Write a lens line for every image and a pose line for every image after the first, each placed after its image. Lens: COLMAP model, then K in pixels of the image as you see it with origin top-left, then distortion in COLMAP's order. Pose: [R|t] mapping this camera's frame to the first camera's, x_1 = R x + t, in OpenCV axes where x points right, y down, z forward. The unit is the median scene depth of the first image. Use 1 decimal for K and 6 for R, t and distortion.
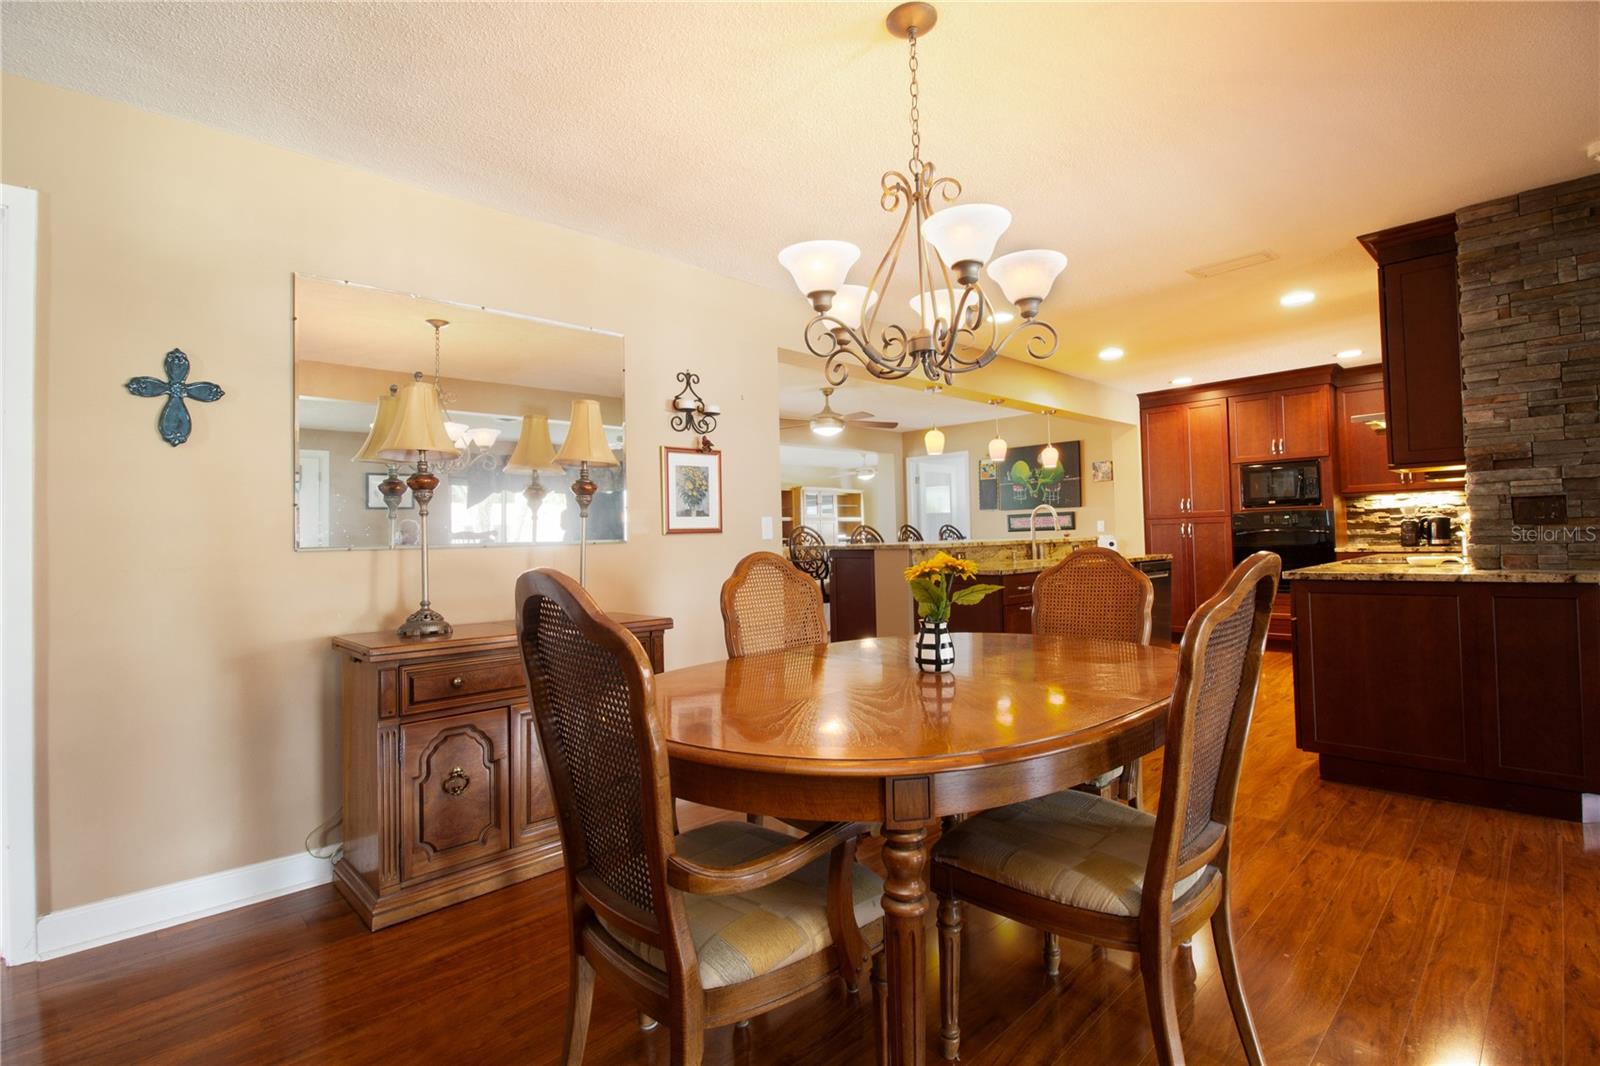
lens RADIAL K [[744.5, 0, 800.1], [0, 744.5, 528.2], [0, 0, 1]] dist [0.002641, -0.000337]
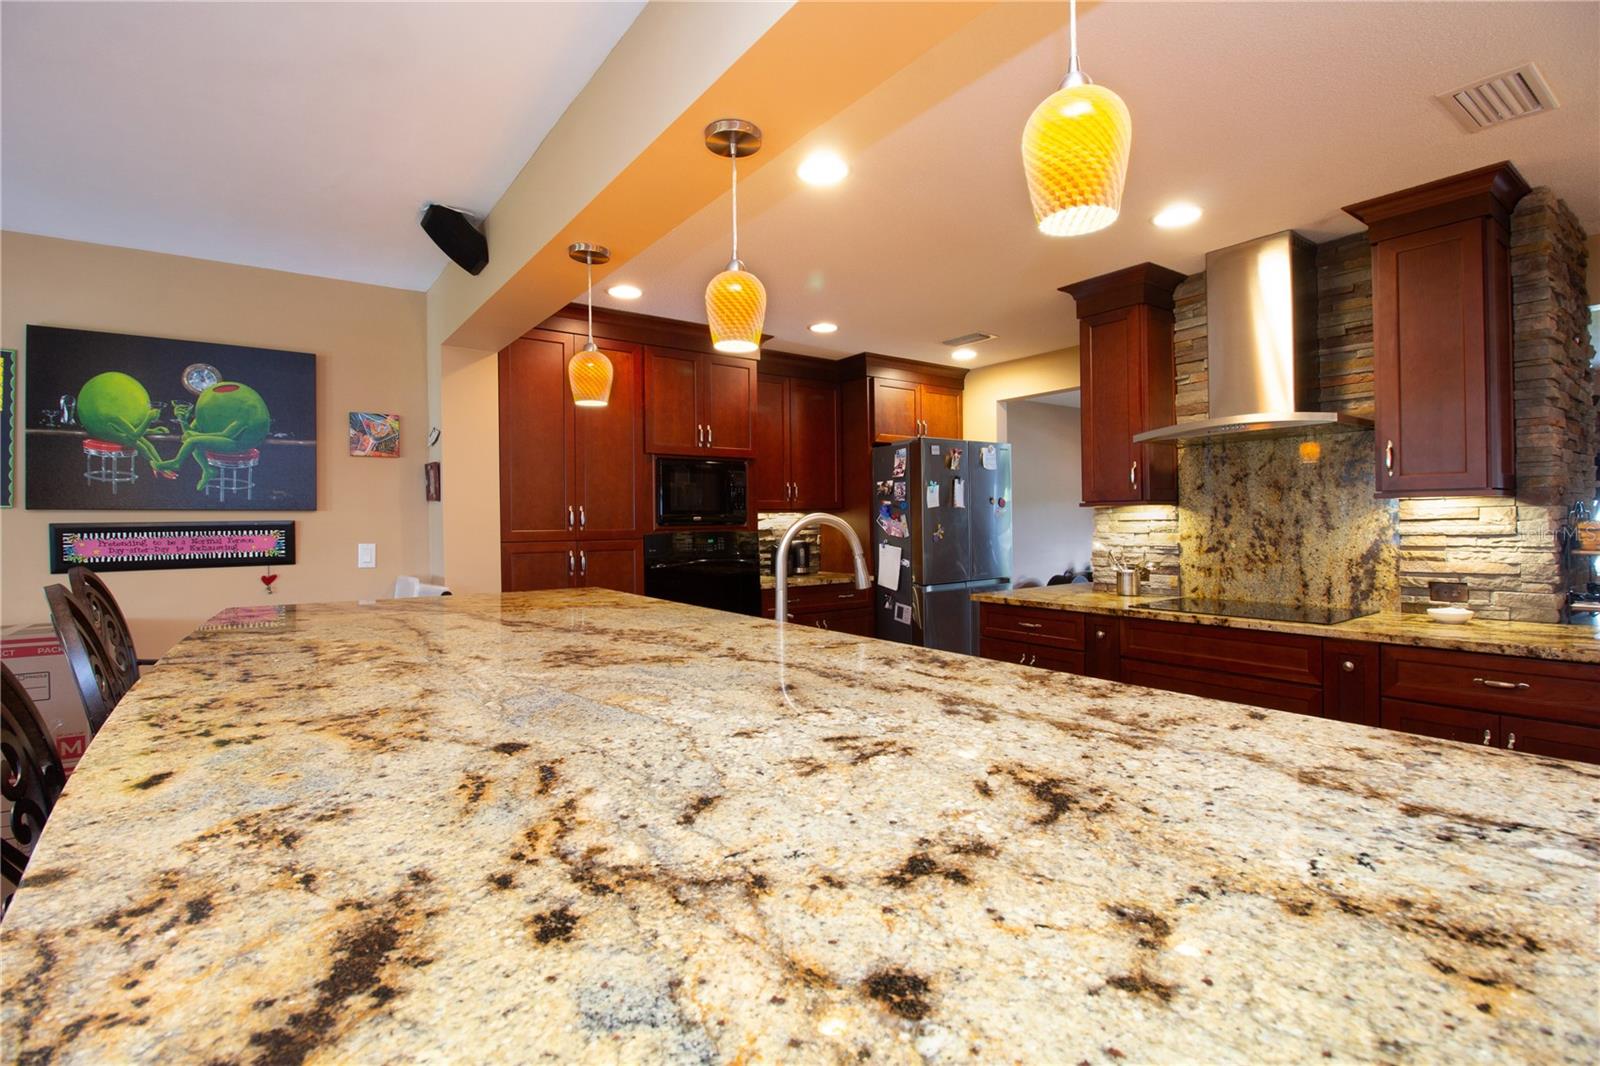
lens RADIAL K [[744.5, 0, 801.4], [0, 744.5, 522.5], [0, 0, 1]] dist [0.002641, -0.000337]
pose [[0.132353, 0.008171, 0.991169, -0.007909], [-0.015813, 0.999856, -0.006131, -0.018358], [-0.991076, -0.014862, 0.132464, 0.520029]]
